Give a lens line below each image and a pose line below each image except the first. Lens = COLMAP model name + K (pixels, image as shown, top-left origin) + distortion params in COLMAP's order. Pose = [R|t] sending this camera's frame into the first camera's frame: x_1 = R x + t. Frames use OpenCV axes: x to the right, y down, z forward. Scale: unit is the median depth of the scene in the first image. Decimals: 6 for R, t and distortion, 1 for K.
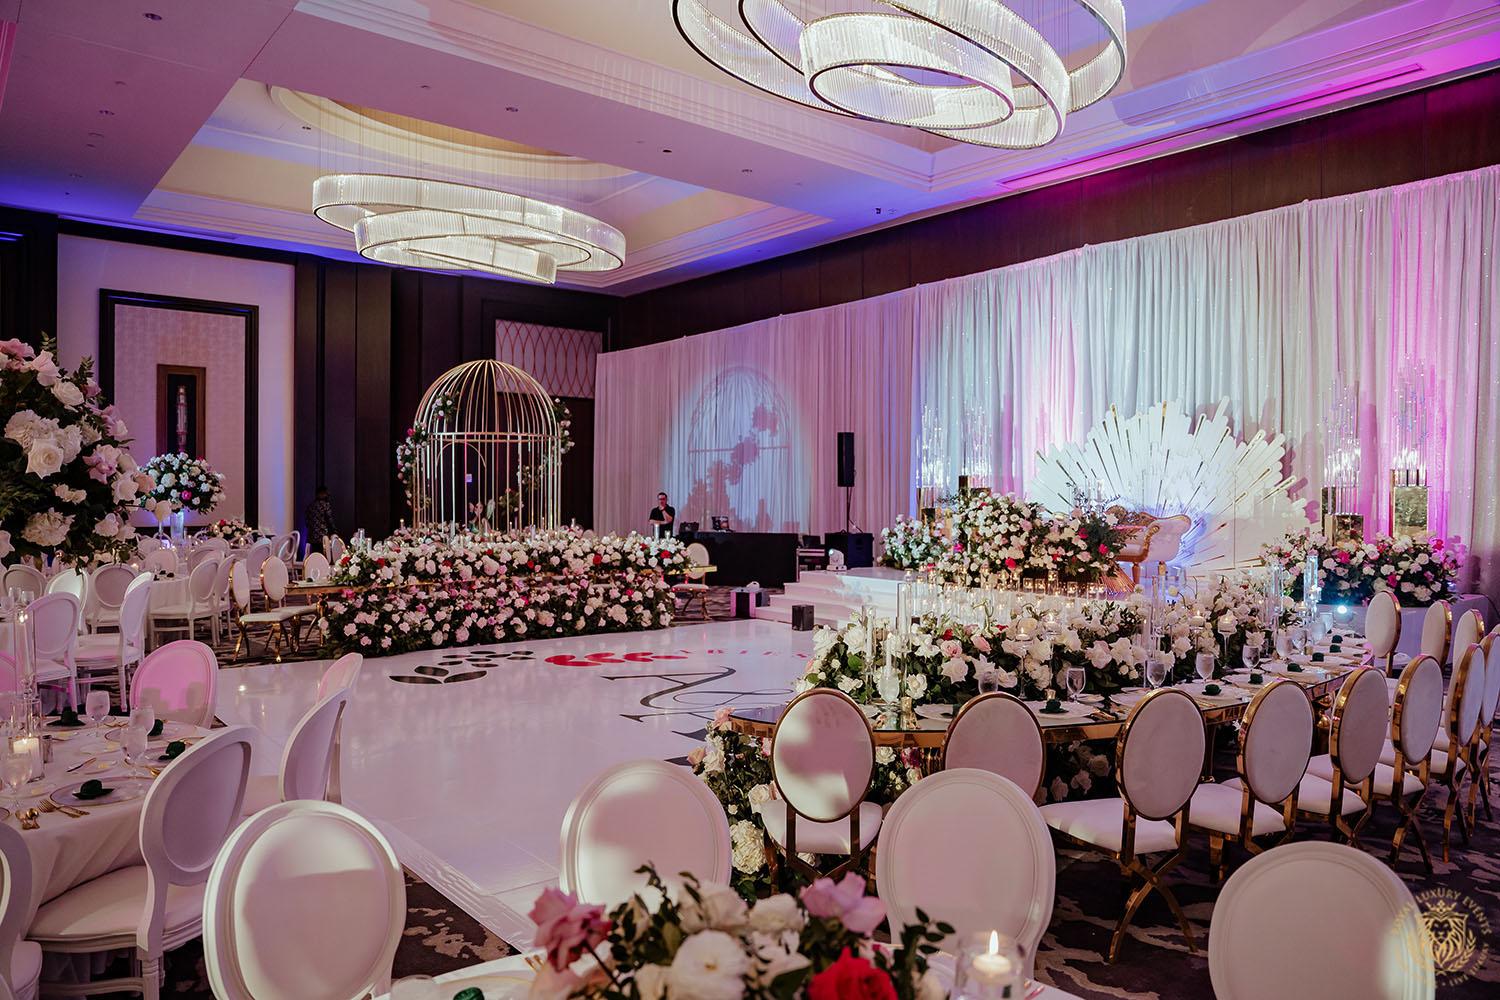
lens RADIAL K [[1040.4, 0, 742.1], [0, 1040.4, 498.5], [0, 0, 1]] dist [-0.045447, 0.029209]
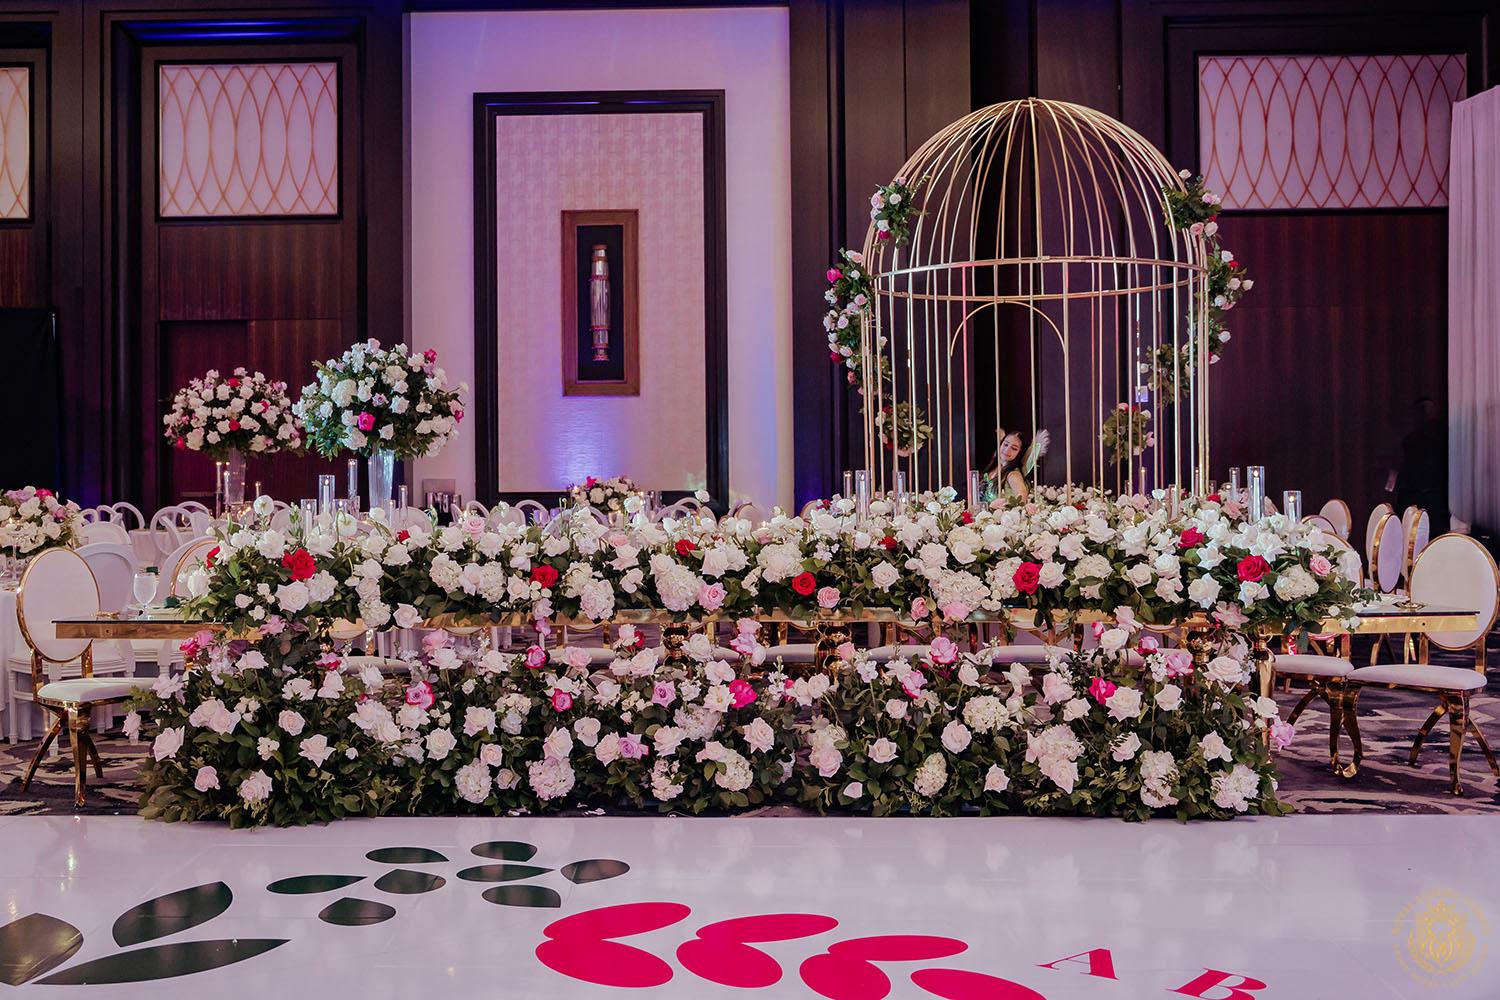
lens RADIAL K [[1512.6, 0, 769.0], [0, 1512.6, 458.7], [0, 0, 1]] dist [-0.026241, 0.000000]
pose [[0.750214, -0.014370, -0.661039, 0.112186], [0.009416, 0.999895, -0.011051, 0.027210], [0.661128, 0.002067, 0.750270, 0.606880]]
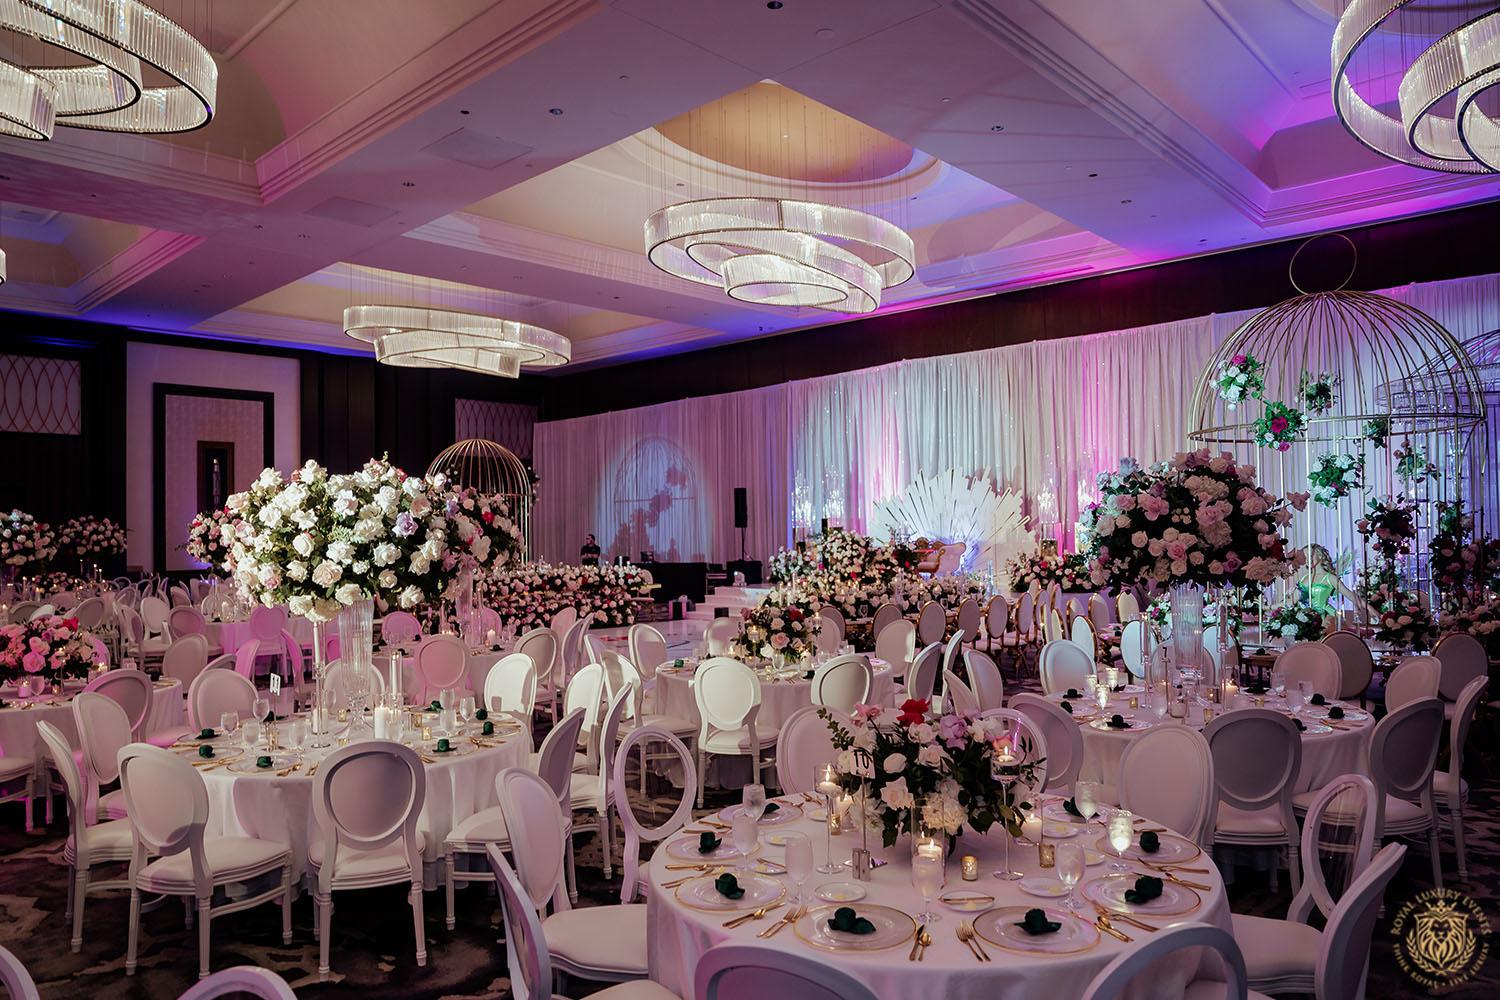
lens RADIAL K [[1040.4, 0, 748.2], [0, 1040.4, 501.3], [0, 0, 1]] dist [-0.045447, 0.029209]
pose [[0.991479, -0.017294, 0.129116, -0.087085], [0.021501, 0.999280, -0.031262, -0.003689], [-0.128482, 0.033771, 0.991137, -0.468216]]
